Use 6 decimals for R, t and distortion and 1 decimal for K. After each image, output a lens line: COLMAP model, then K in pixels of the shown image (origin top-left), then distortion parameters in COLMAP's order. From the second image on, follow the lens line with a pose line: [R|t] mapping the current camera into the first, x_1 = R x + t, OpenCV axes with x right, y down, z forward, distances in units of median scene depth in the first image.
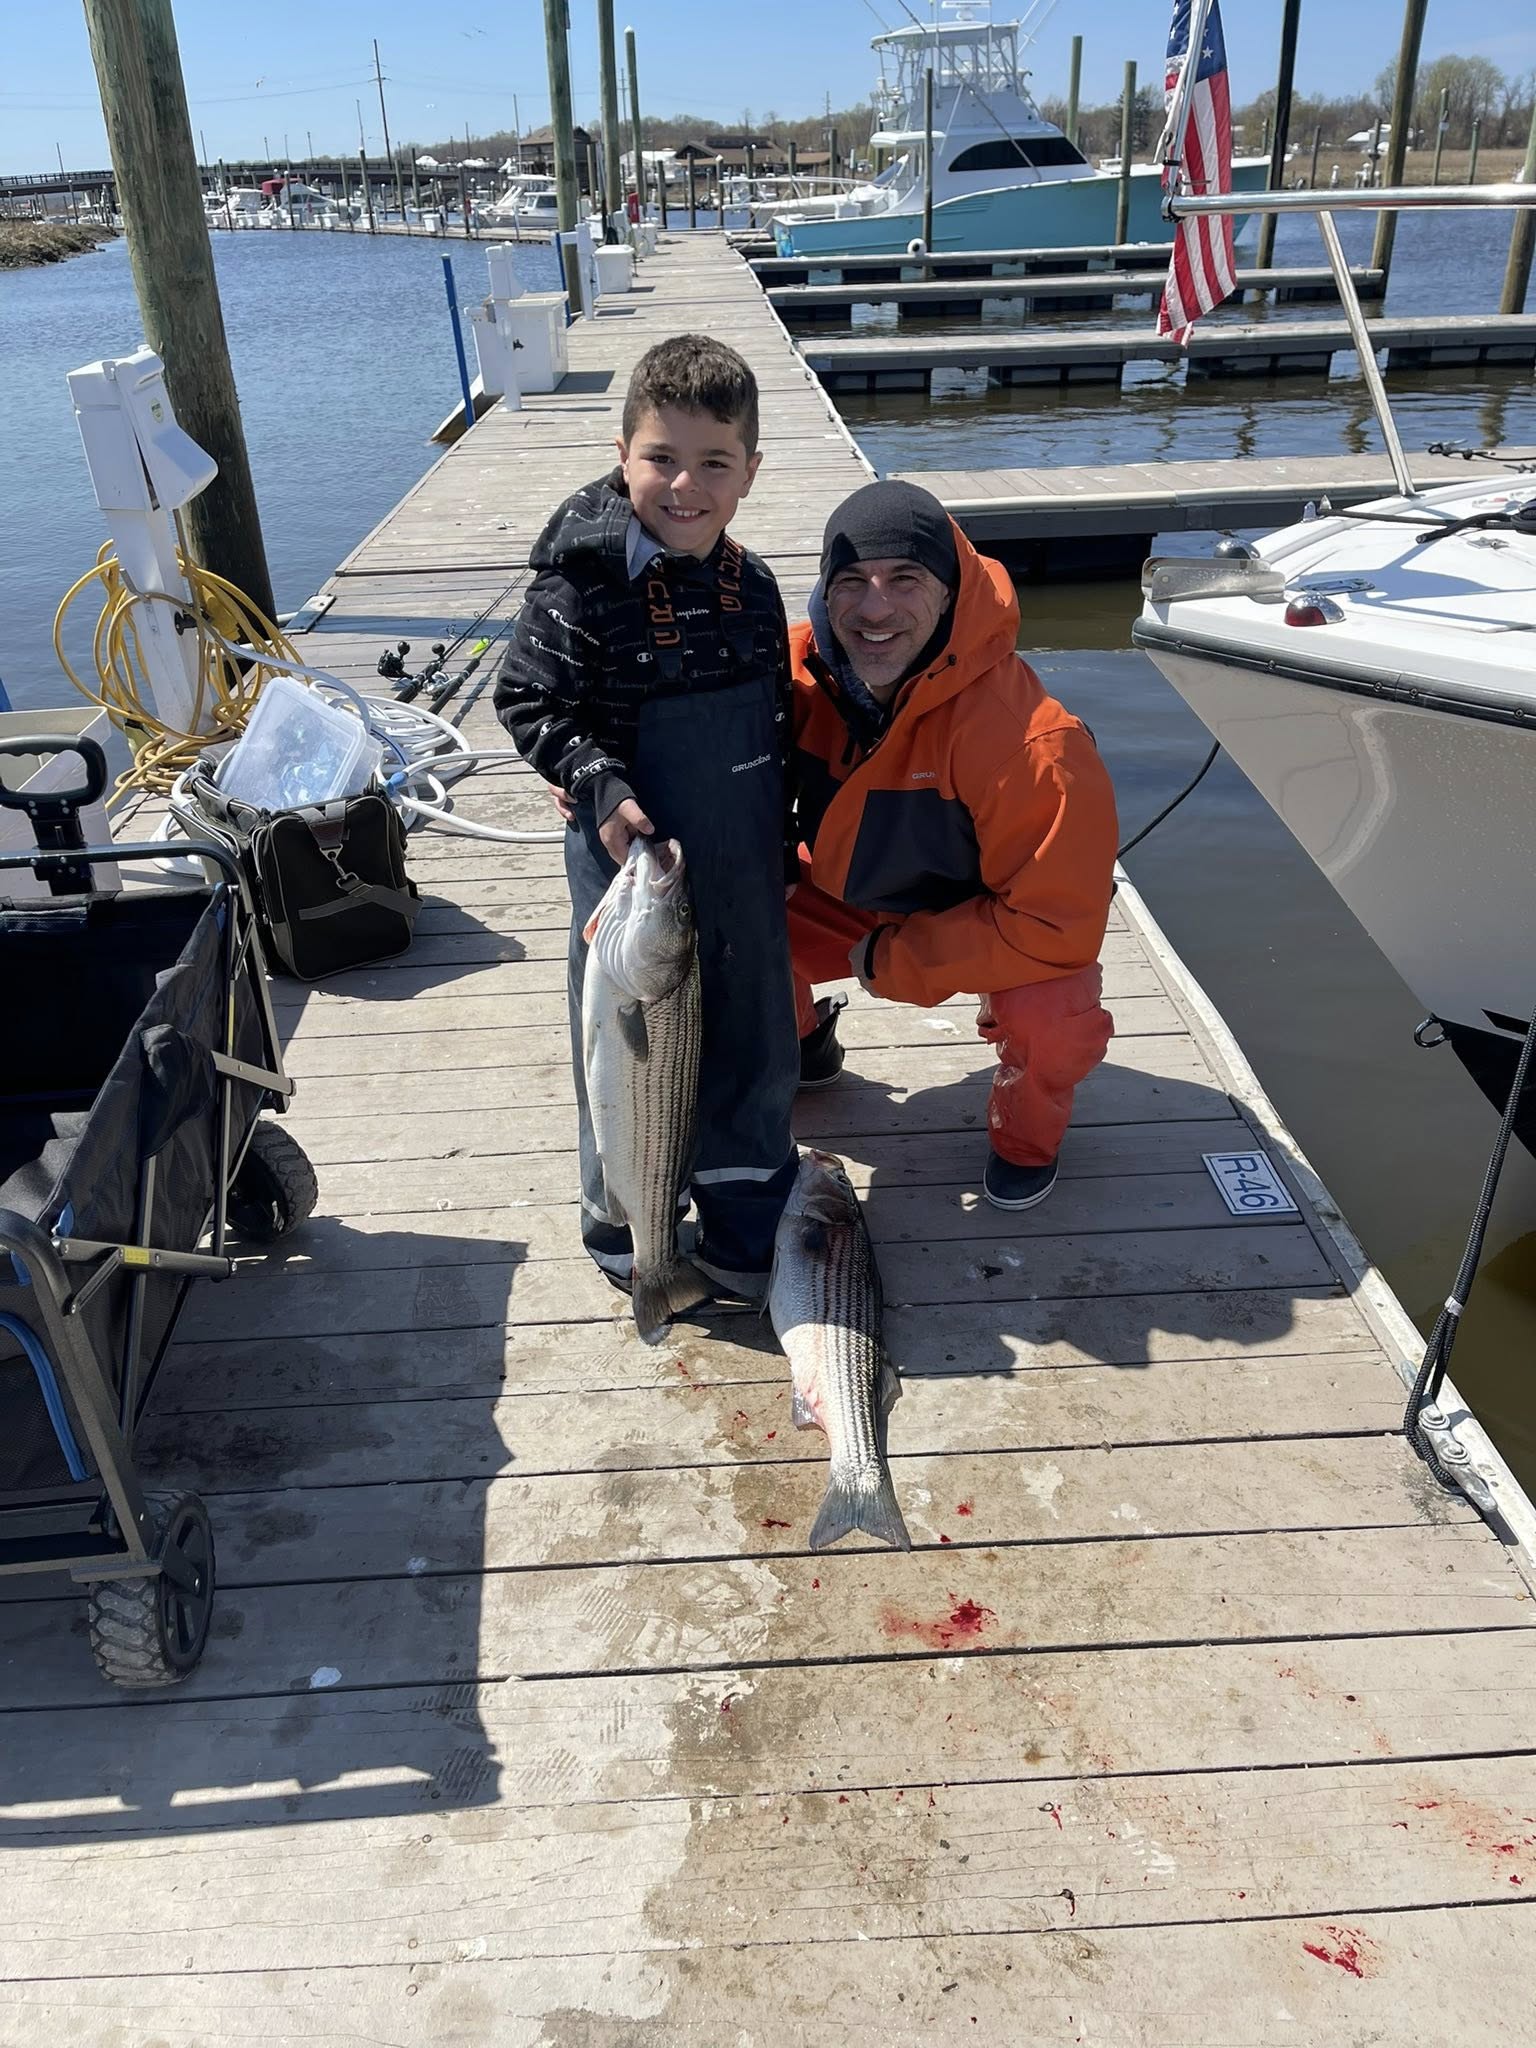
lens RADIAL K [[1603.3, 0, 768.0], [0, 1603.3, 1024.0], [0, 0, 1]] dist [0.082346, -0.137003]
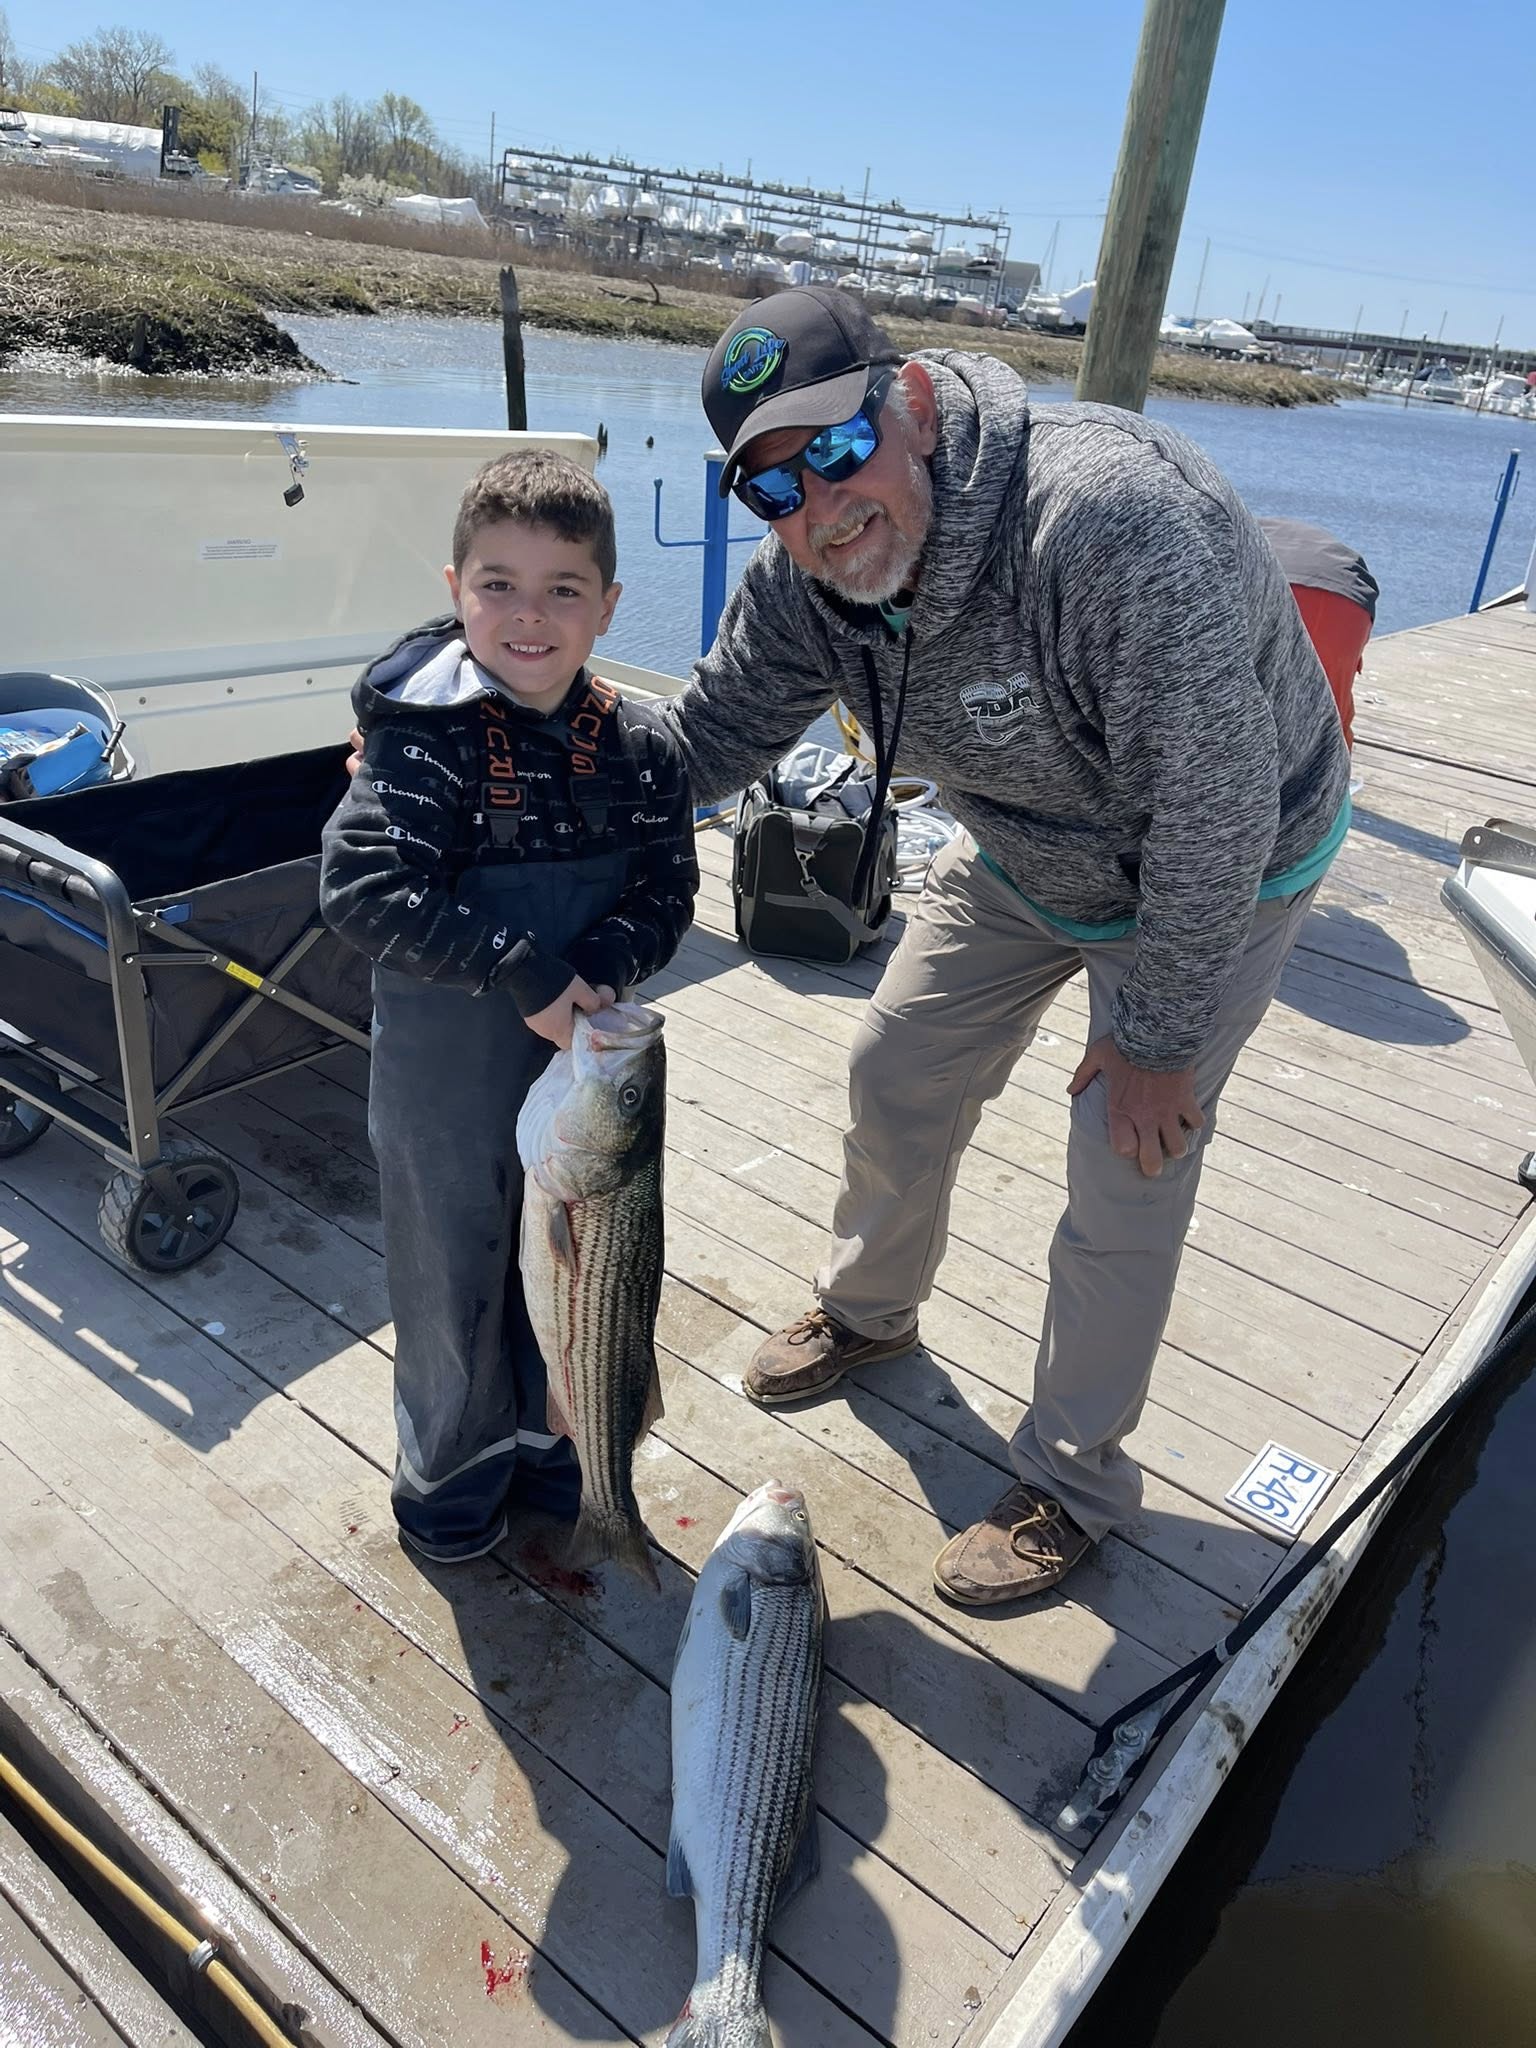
lens RADIAL K [[1603.3, 0, 768.0], [0, 1603.3, 1024.0], [0, 0, 1]] dist [0.082346, -0.137003]
pose [[0.735083, 0.380396, -0.561206, 0.404457], [-0.427823, 0.902406, 0.051293, -0.045022], [0.525947, 0.202392, 0.826085, 0.058240]]
